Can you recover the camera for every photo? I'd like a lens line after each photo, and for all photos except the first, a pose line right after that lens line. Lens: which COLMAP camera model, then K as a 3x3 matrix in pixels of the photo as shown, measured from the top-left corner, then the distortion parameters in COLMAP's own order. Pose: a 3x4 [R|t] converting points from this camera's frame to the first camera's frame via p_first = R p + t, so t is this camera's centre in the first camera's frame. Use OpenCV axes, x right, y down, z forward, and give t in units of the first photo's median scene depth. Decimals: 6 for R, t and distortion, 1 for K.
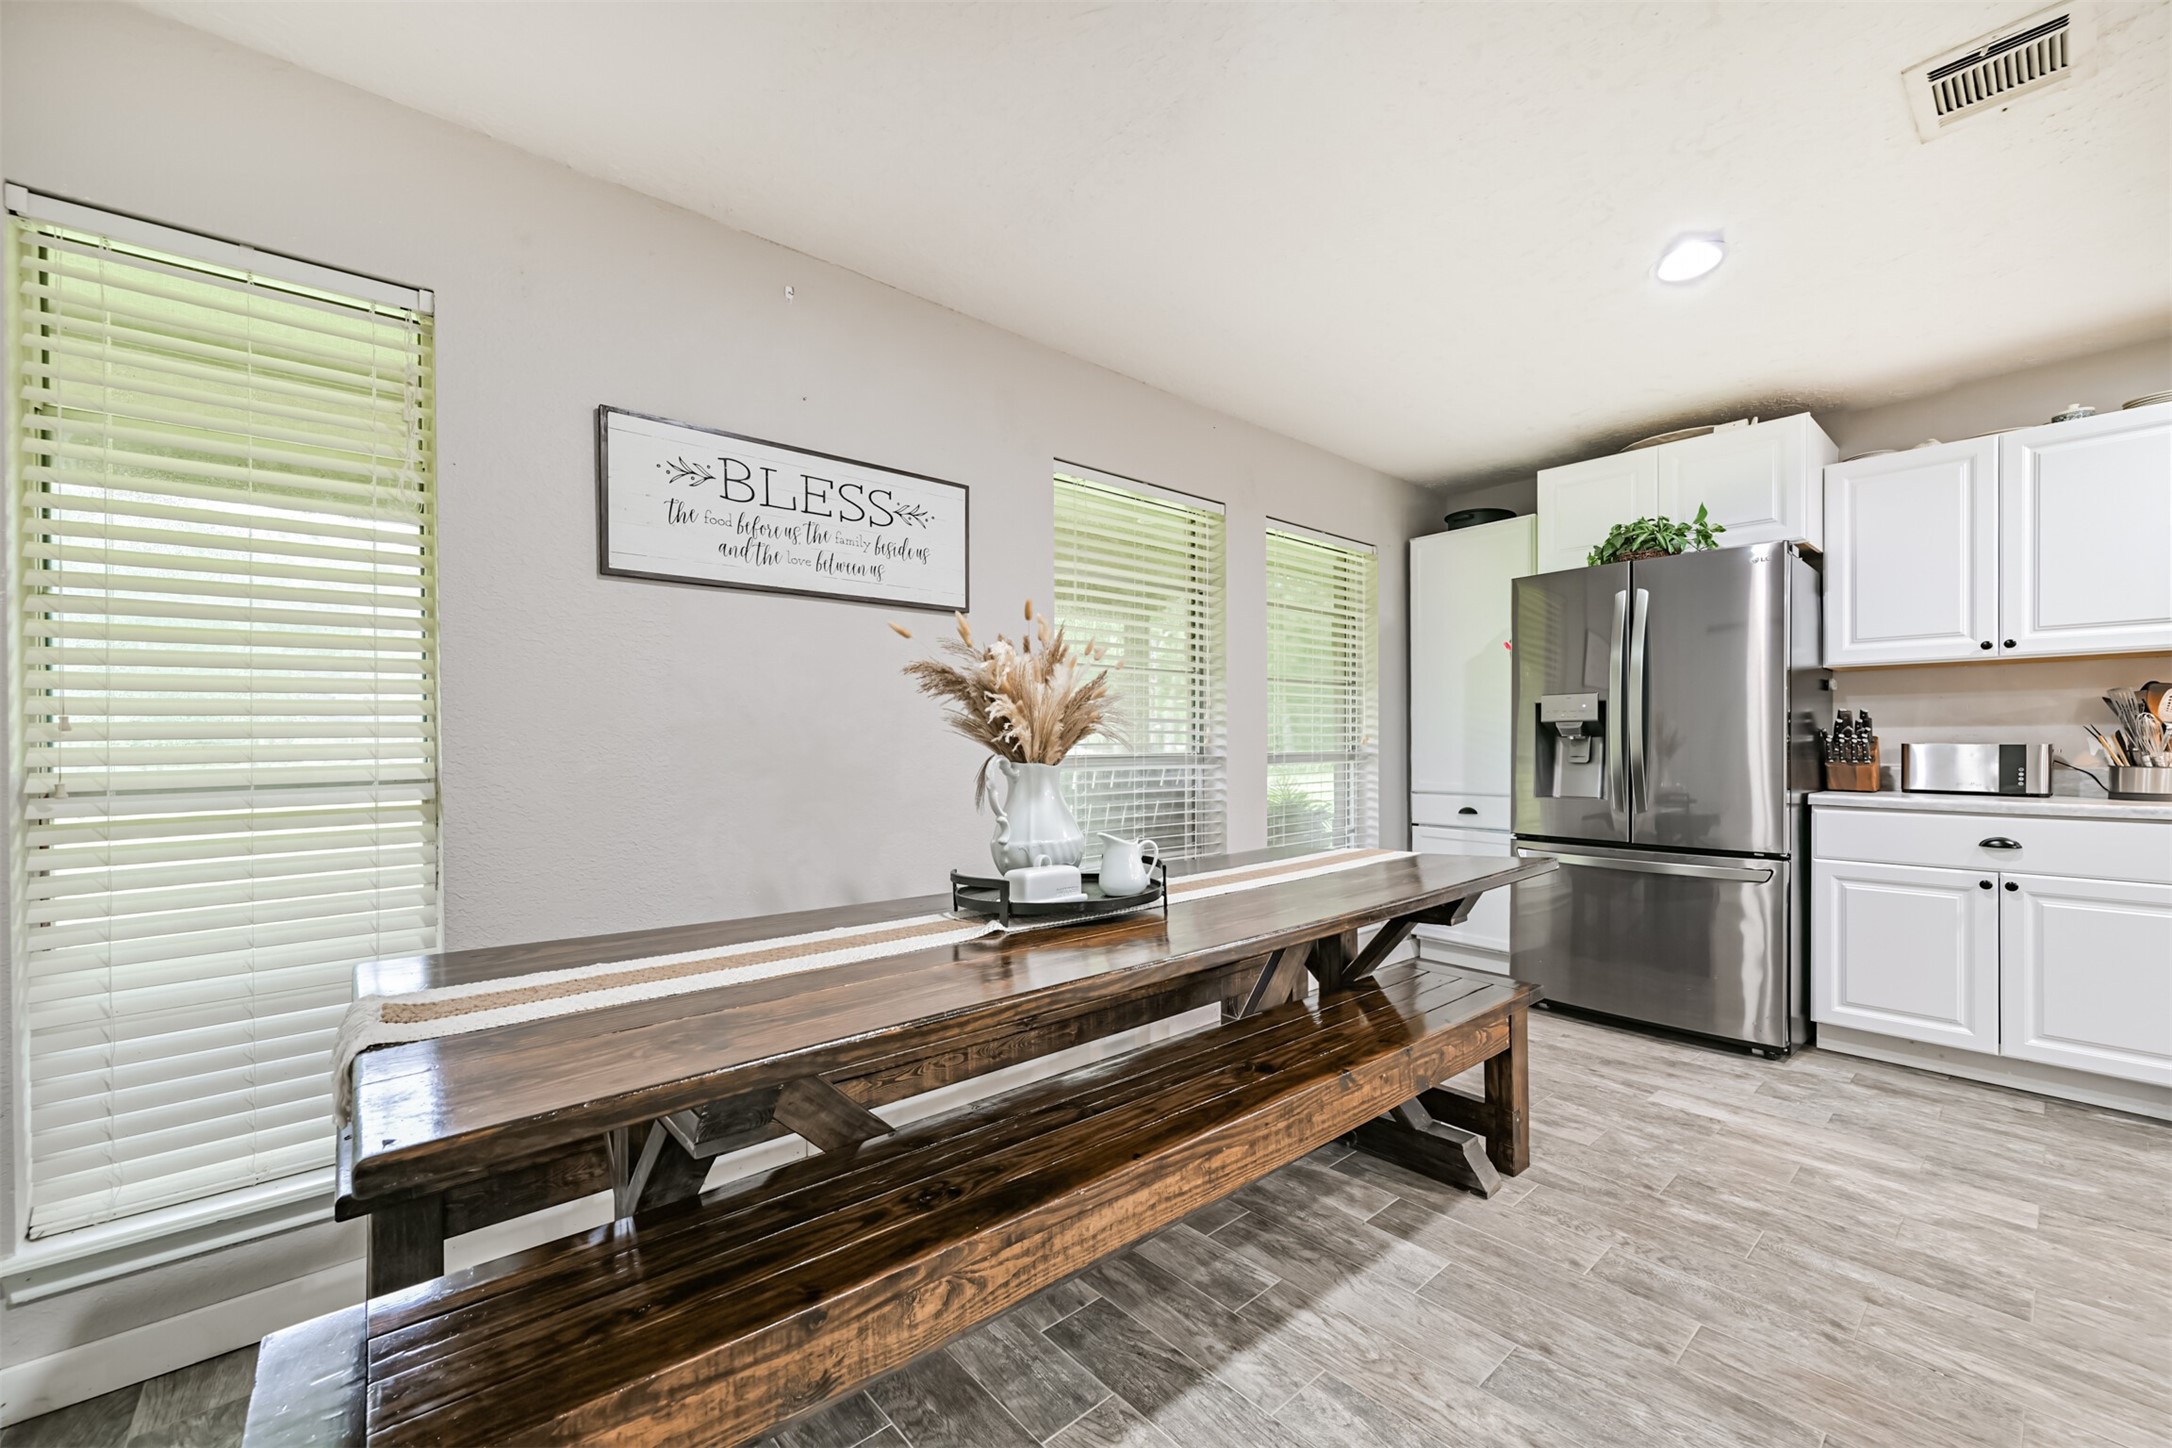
lens RADIAL K [[855.0, 0, 1094.4], [0, 855.0, 739.6], [0, 0, 1]] dist [0.003104, 0.000188]
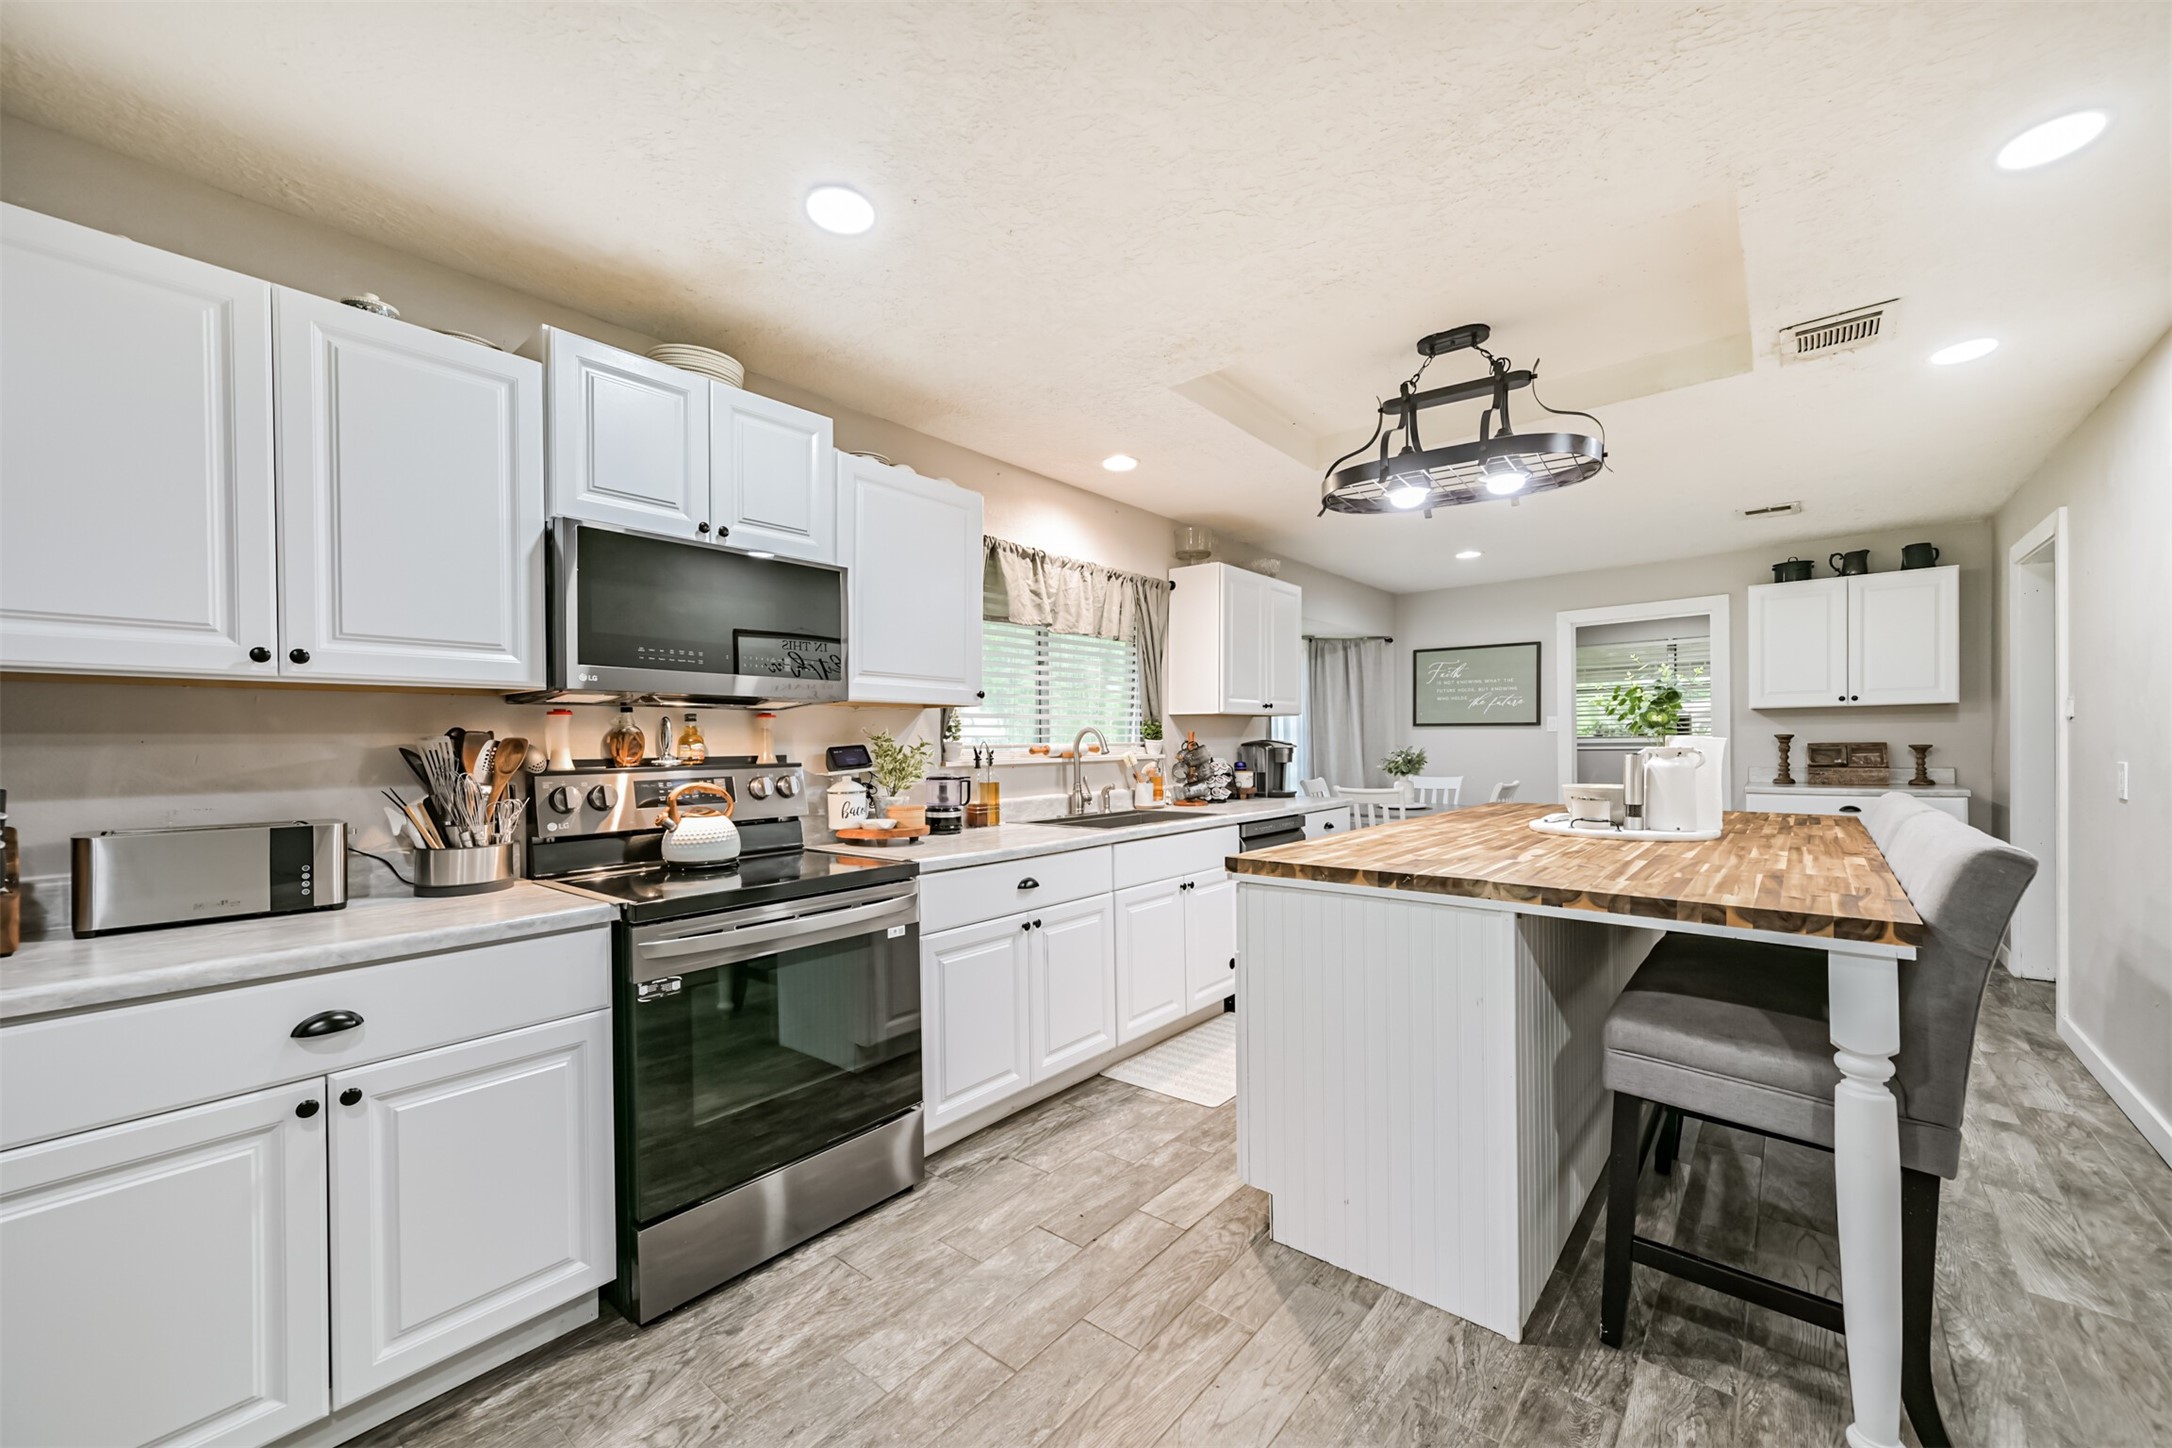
lens RADIAL K [[855.0, 0, 1083.5], [0, 855.0, 745.5], [0, 0, 1]] dist [0.003104, 0.000188]
pose [[-0.159550, -0.007112, 0.987164, 0.412203], [0.007758, 0.999934, 0.008458, -0.052381], [-0.987159, 0.009007, -0.159484, 0.569537]]
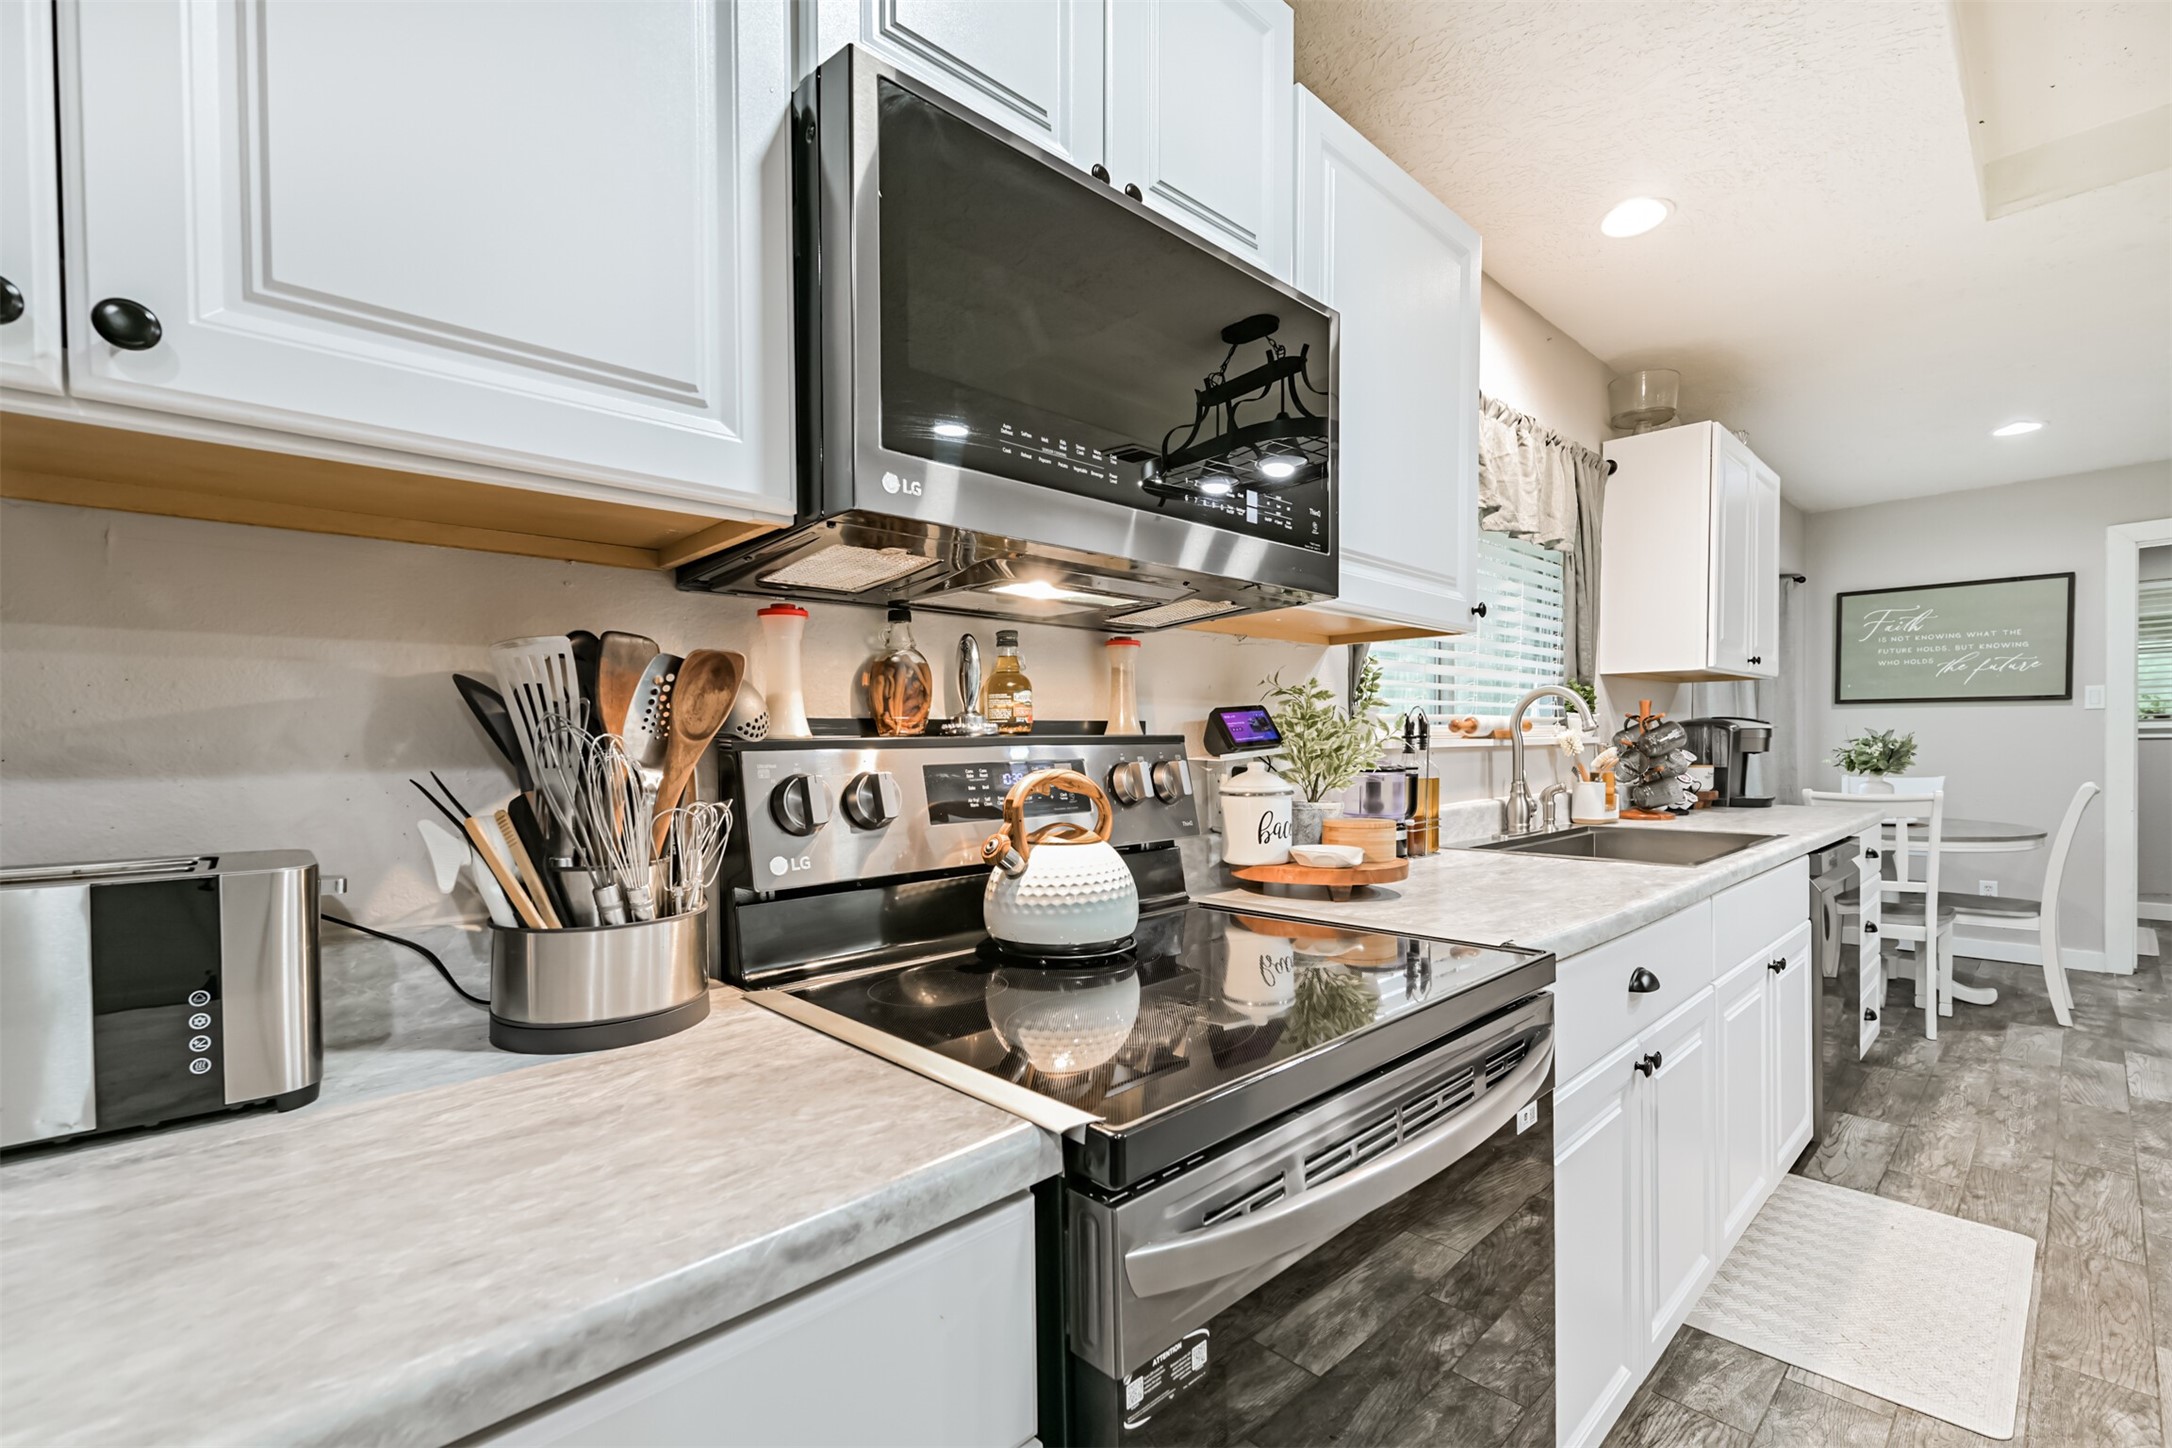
lens RADIAL K [[886.2, 0, 1037.0], [0, 886.2, 760.5], [0, 0, 1]] dist [-0.003982, -0.000195]
pose [[-0.039157, -0.019468, 0.999043, 0.875401], [0.009482, 0.999758, 0.019854, -0.025226], [-0.999188, 0.010251, -0.038963, 0.819623]]
